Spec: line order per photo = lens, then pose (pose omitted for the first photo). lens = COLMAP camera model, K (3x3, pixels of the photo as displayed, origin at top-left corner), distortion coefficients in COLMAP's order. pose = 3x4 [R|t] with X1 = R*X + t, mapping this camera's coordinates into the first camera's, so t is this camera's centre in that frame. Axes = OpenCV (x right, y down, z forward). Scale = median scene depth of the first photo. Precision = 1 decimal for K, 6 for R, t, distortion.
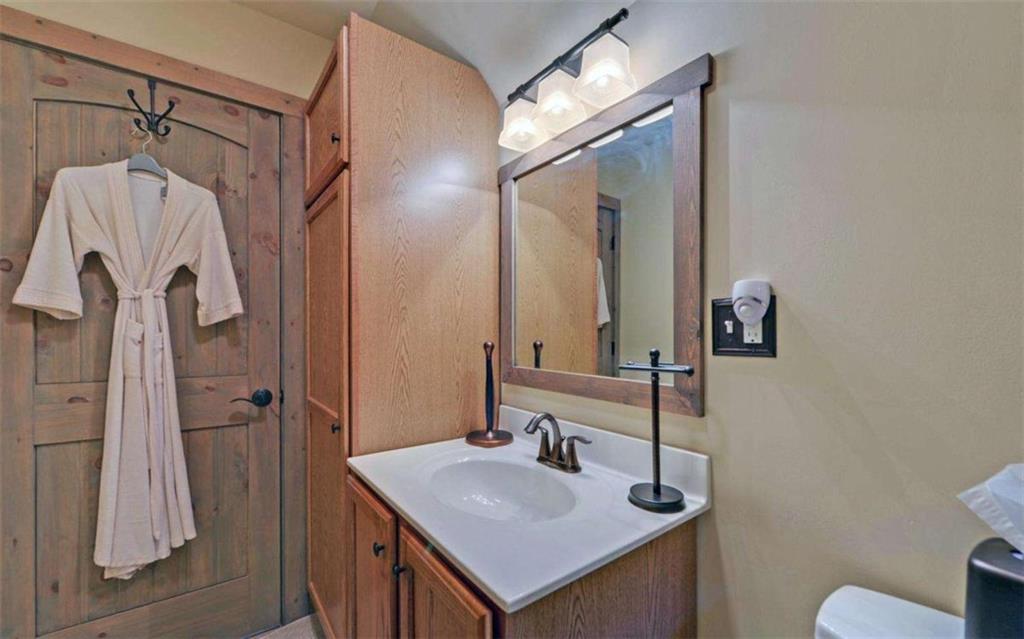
lens RADIAL K [[402.8, 0, 514.8], [0, 402.8, 329.7], [0, 0, 1]] dist [0.021797, -0.000084]
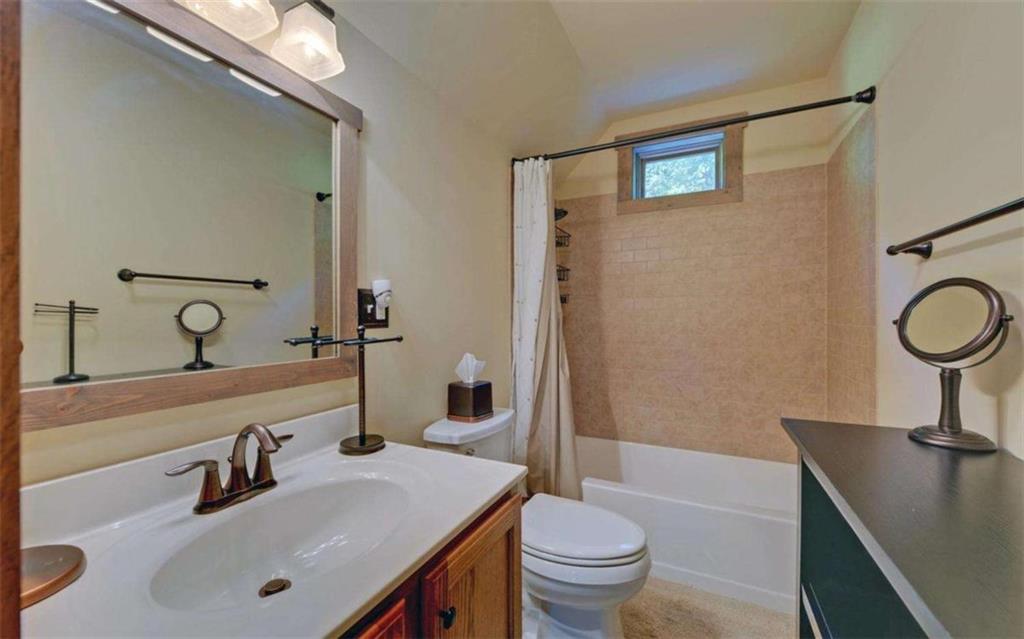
lens RADIAL K [[411.0, 0, 511.1], [0, 411.0, 322.4], [0, 0, 1]] dist [-0.026092, -0.000521]
pose [[-0.448445, -0.012851, 0.893718, -0.945940], [0.002745, 0.999872, 0.015755, 0.018602], [-0.893806, 0.009518, -0.448352, 1.114489]]
